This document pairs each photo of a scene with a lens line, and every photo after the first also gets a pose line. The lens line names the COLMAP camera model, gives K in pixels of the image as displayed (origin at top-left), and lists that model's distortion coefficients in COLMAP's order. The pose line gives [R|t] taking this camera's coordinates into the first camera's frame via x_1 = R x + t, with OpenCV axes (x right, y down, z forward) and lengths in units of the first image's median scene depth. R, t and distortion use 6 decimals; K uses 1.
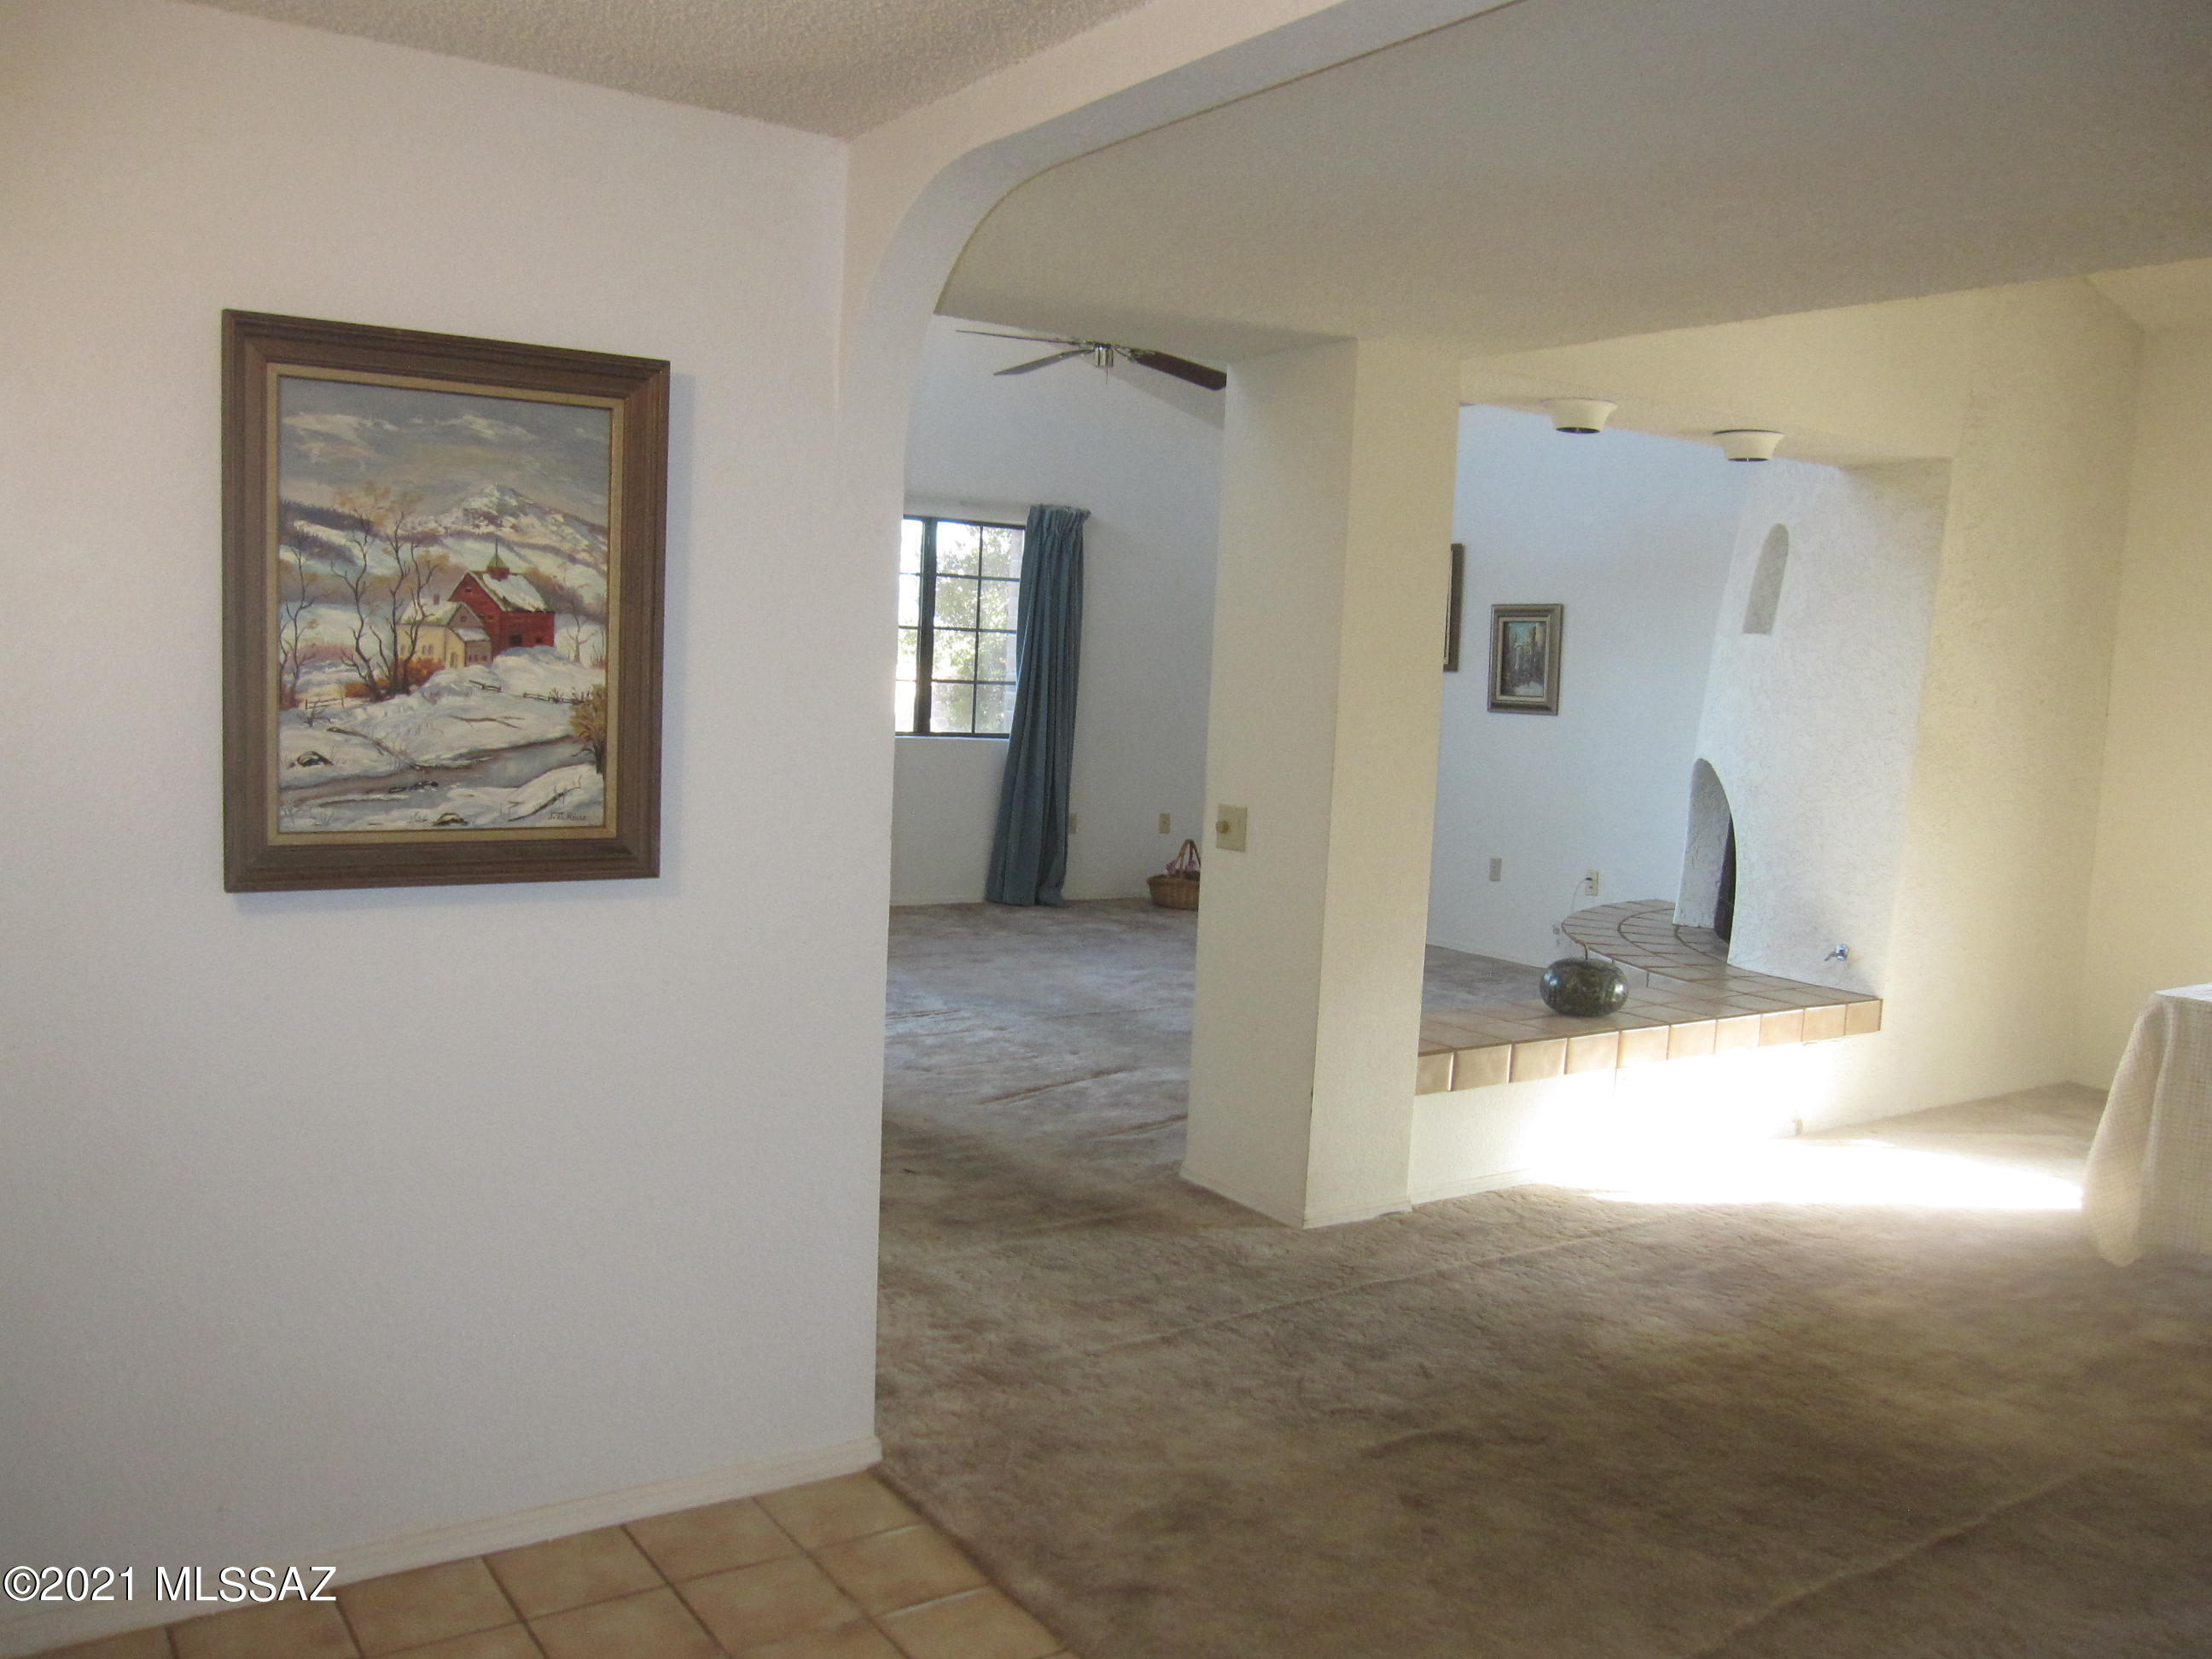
lens RADIAL K [[1815.8, 0, 1101.9], [0, 1815.8, 840.4], [0, 0, 1]] dist [-0.076778, 0.051839]
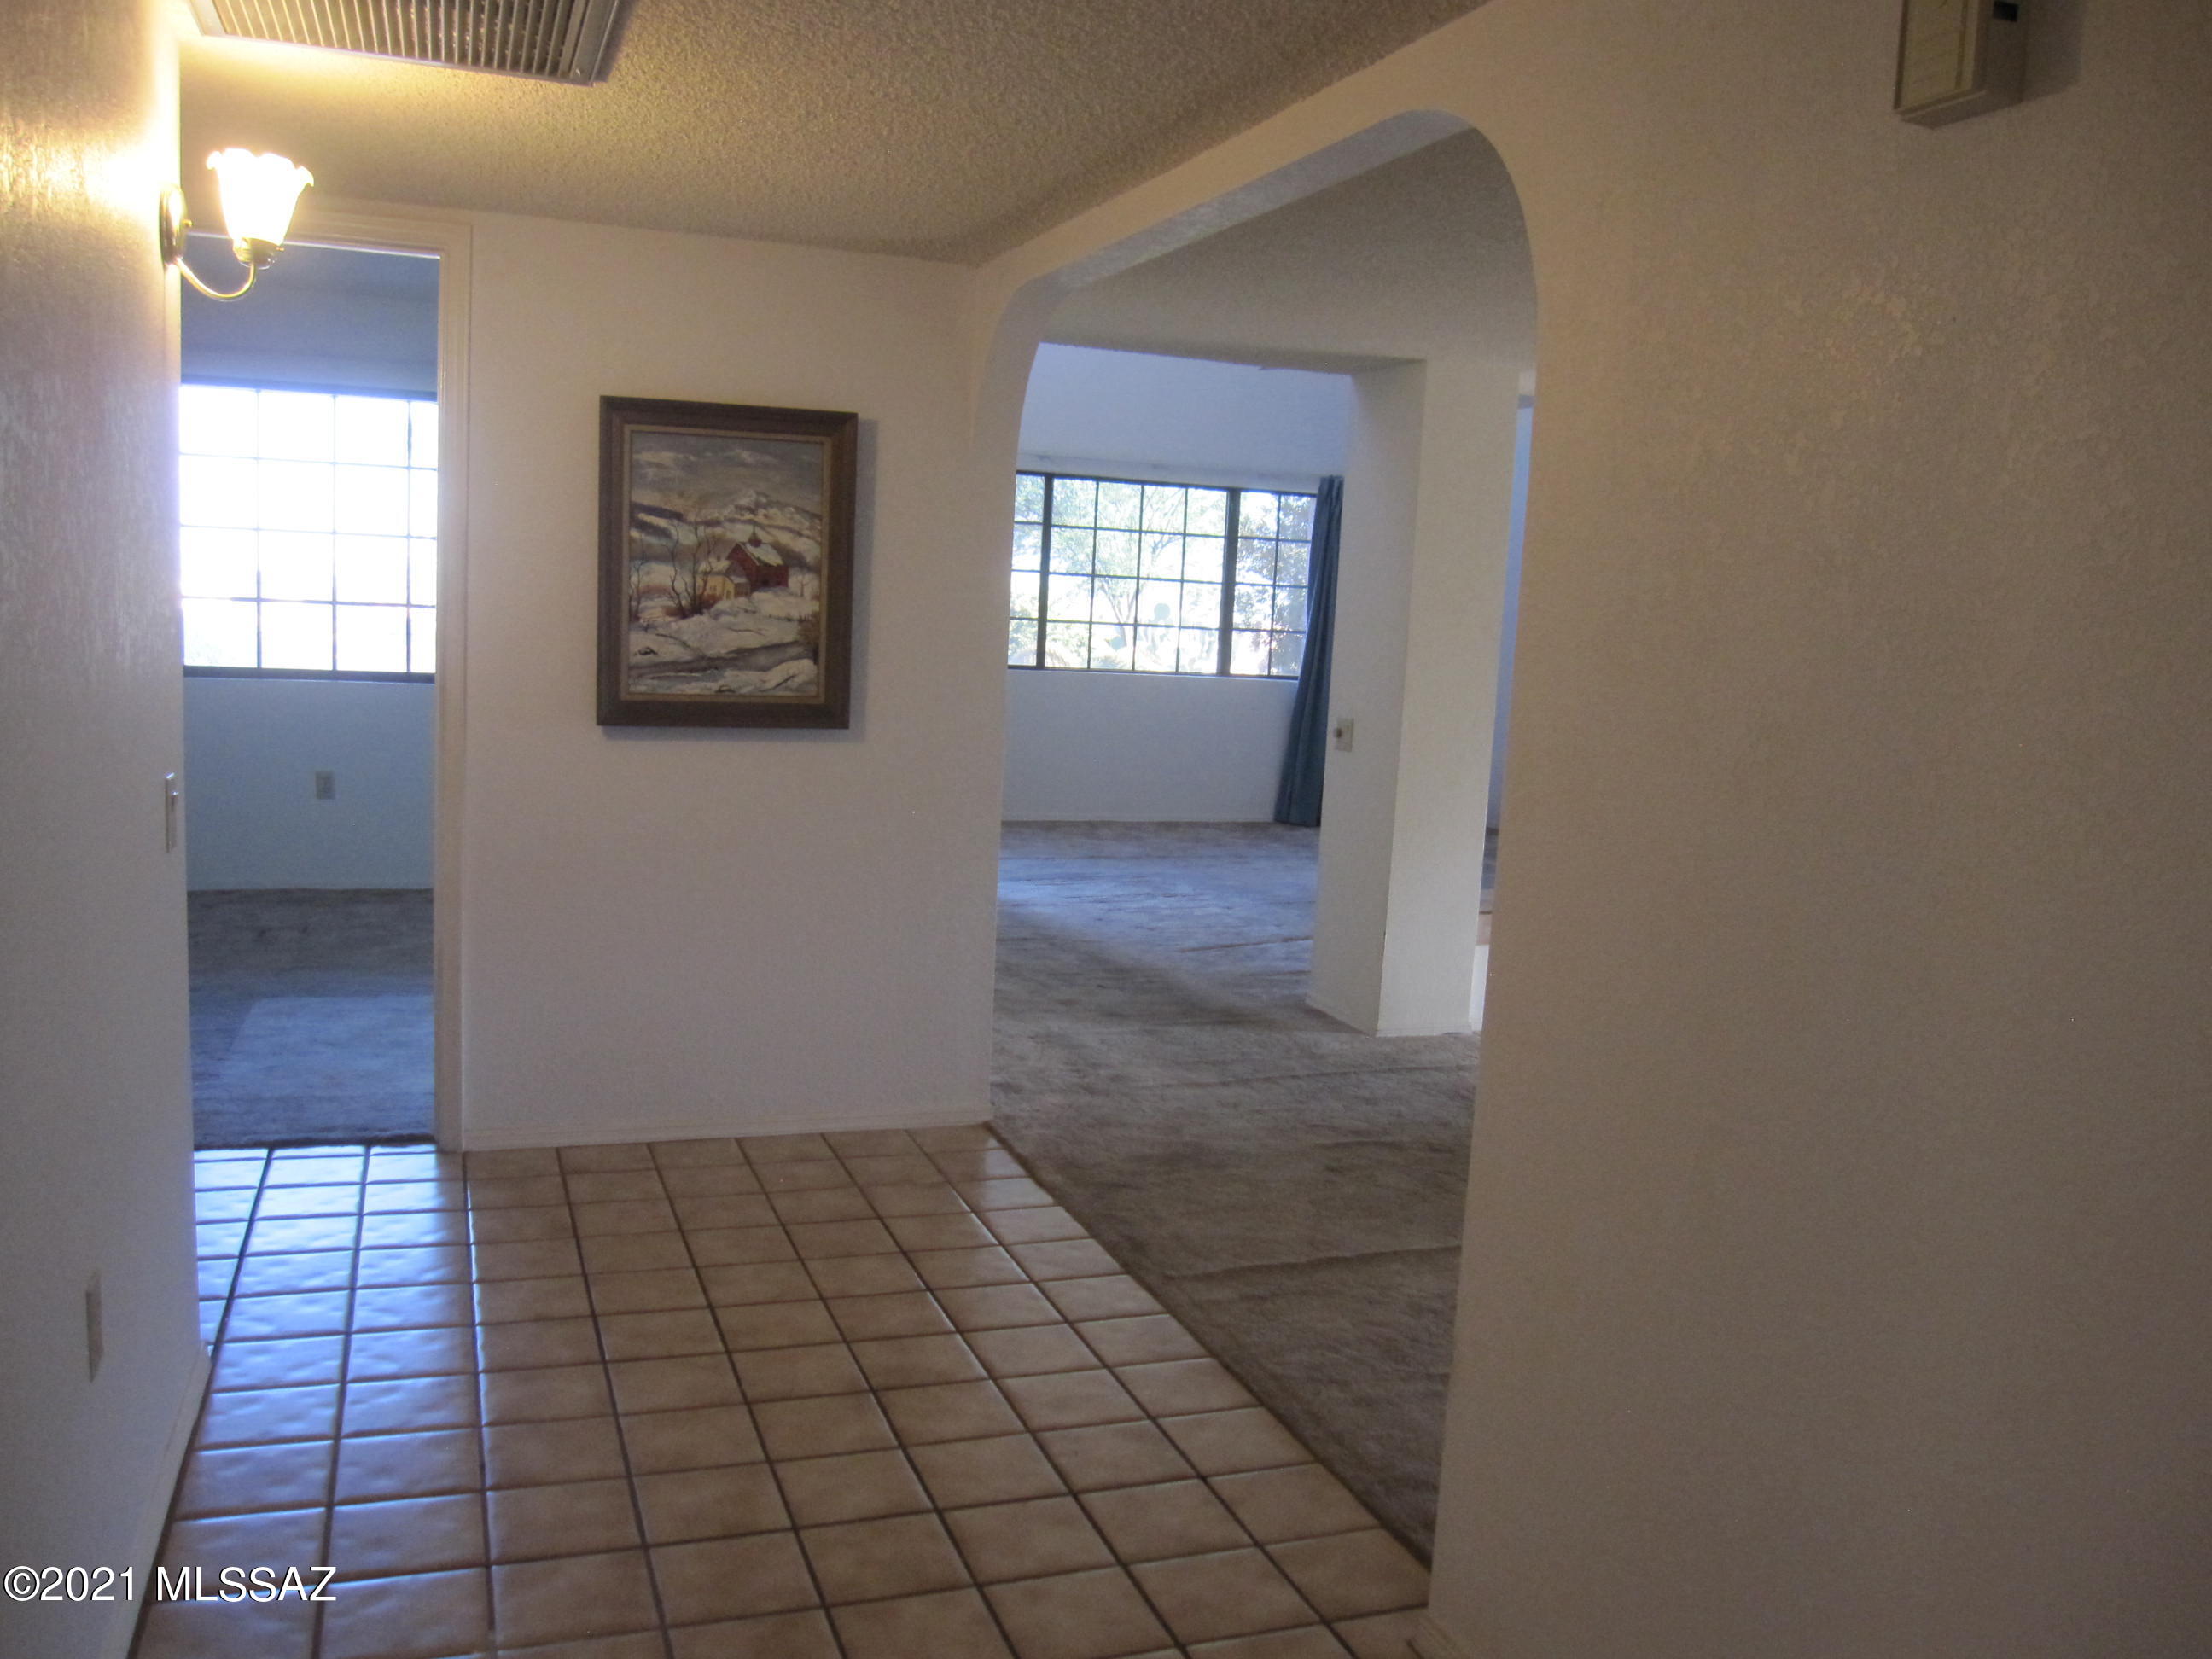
lens RADIAL K [[1815.8, 0, 1101.9], [0, 1815.8, 840.4], [0, 0, 1]] dist [-0.076778, 0.051839]
pose [[0.972110, 0.033908, -0.232061, 0.376902], [-0.028811, 0.999264, 0.025316, 0.076142], [0.232748, -0.017924, 0.972372, -0.565621]]
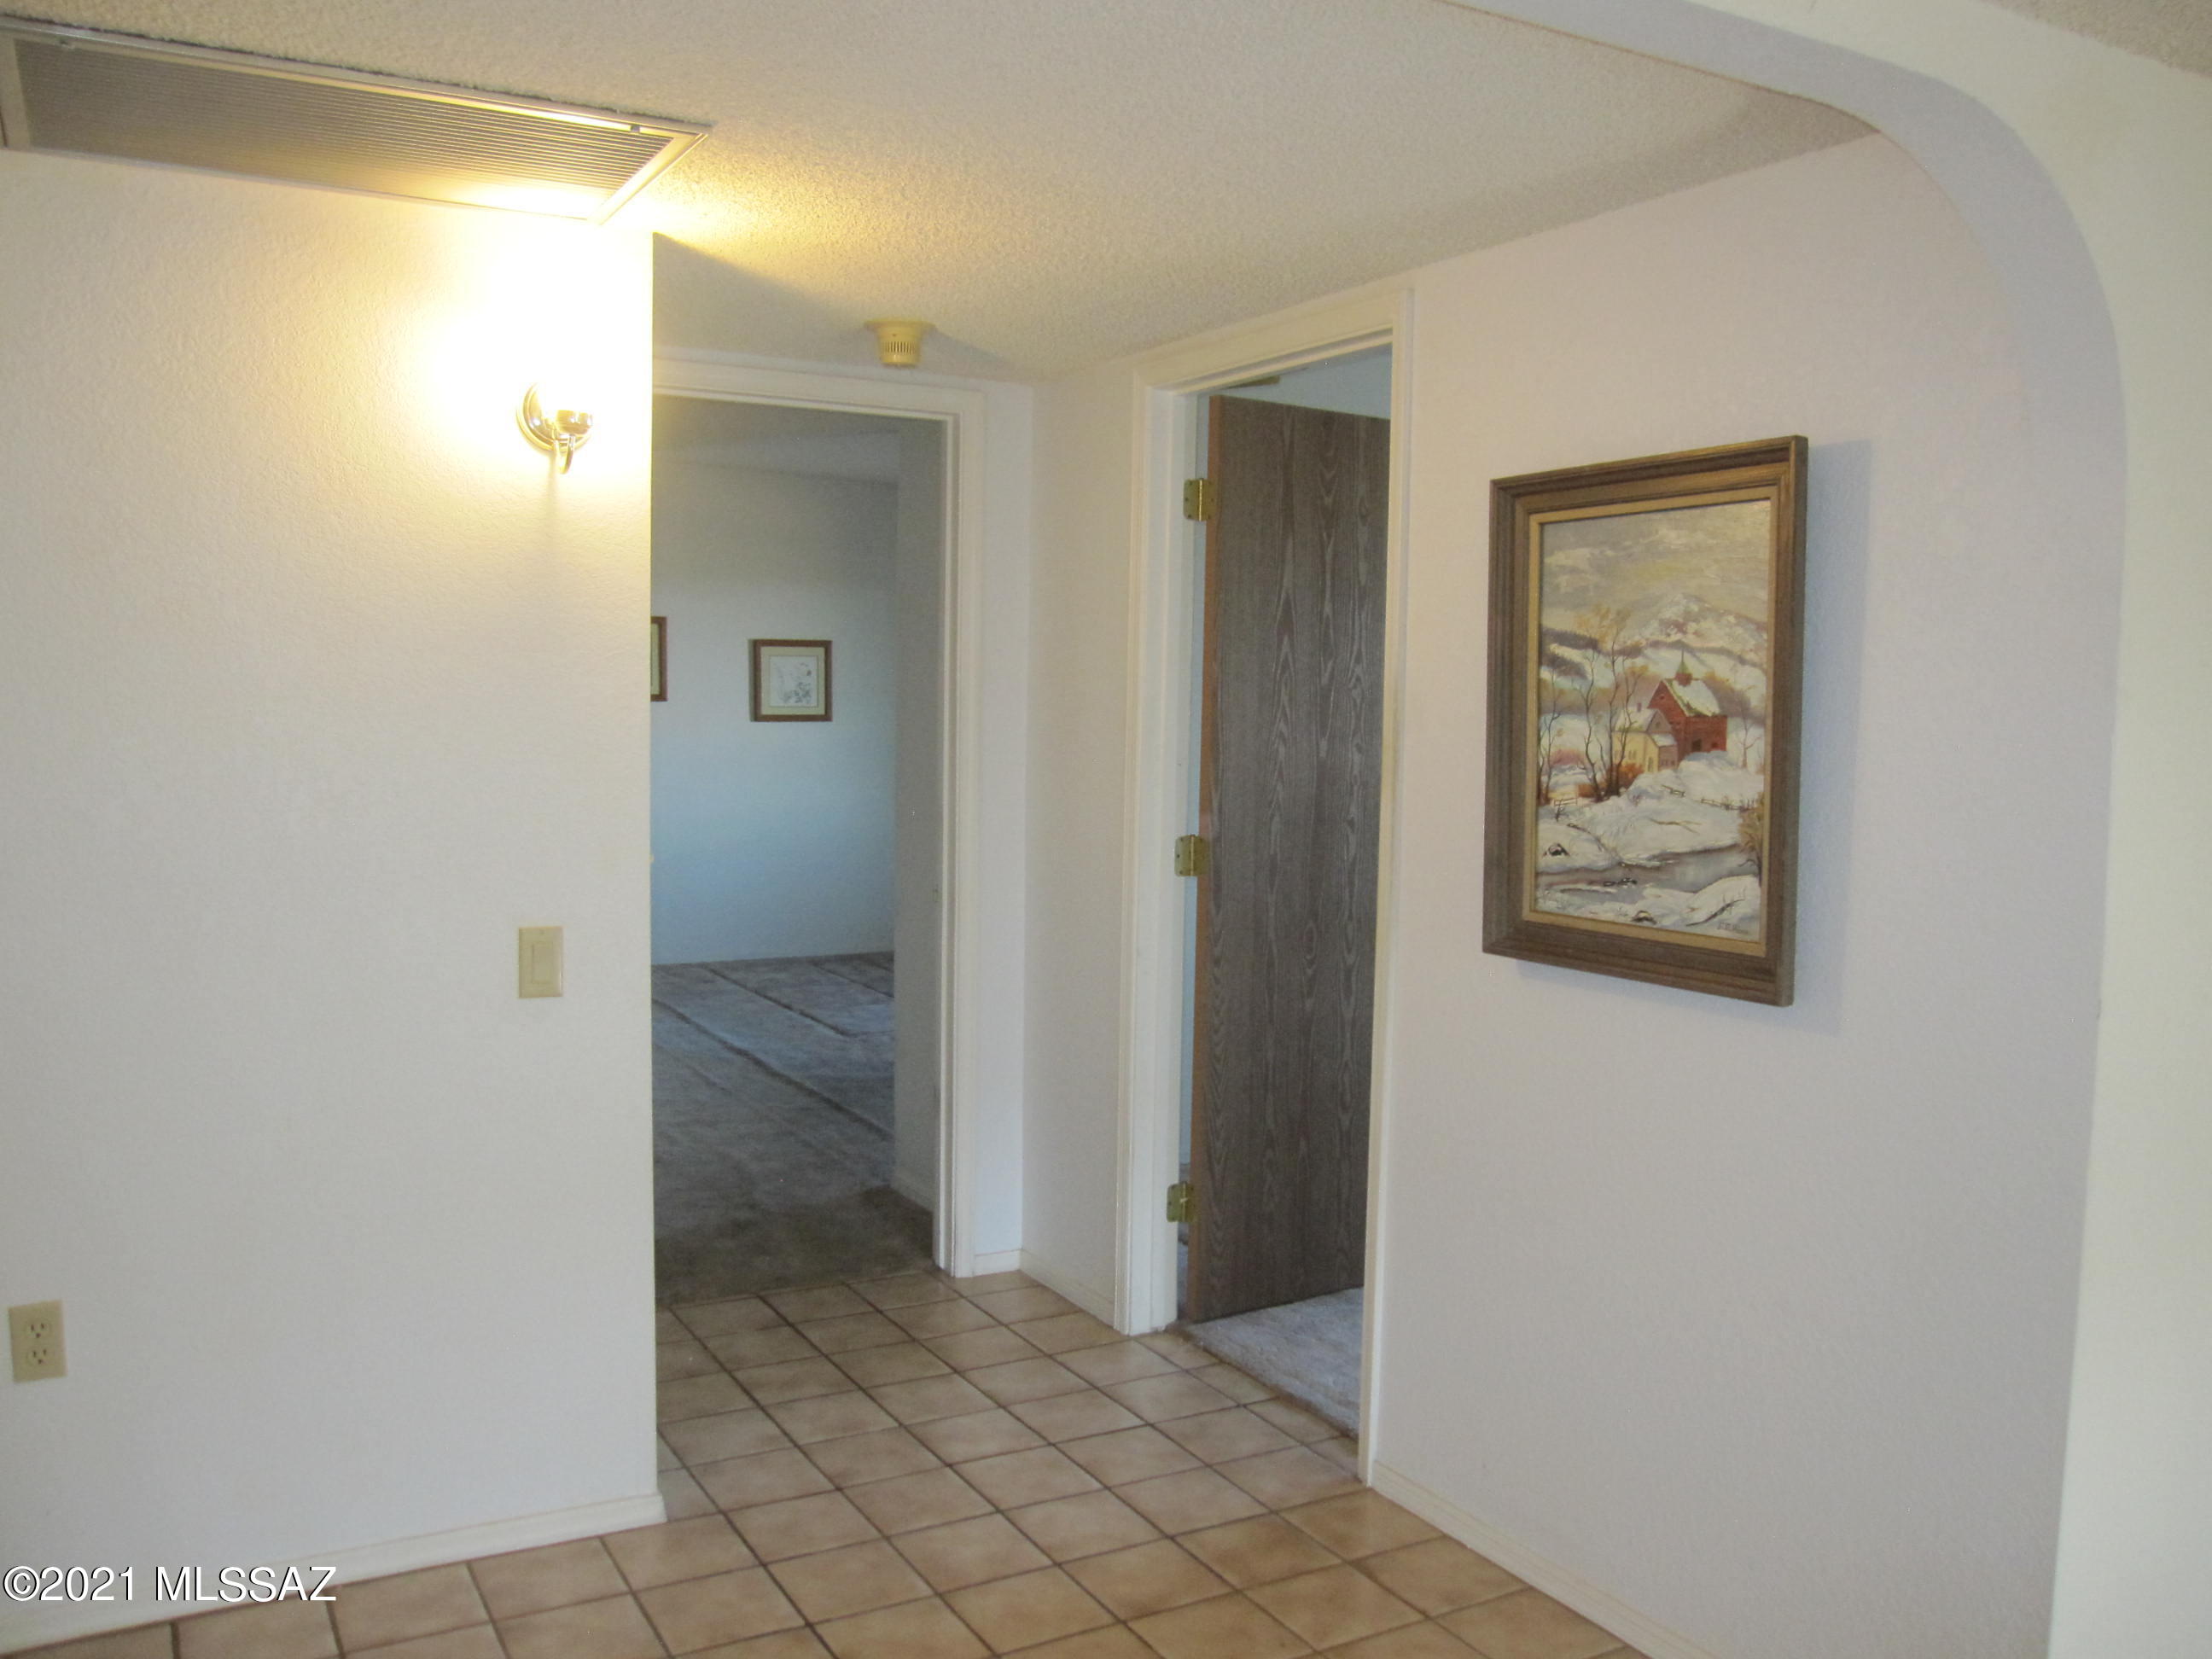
lens RADIAL K [[1815.8, 0, 1101.9], [0, 1815.8, 840.4], [0, 0, 1]] dist [-0.076778, 0.051839]
pose [[-0.071387, 0.032475, -0.996920, 0.694864], [-0.117070, 0.992289, 0.040707, -0.061002], [0.990555, 0.119615, -0.067035, 0.747364]]
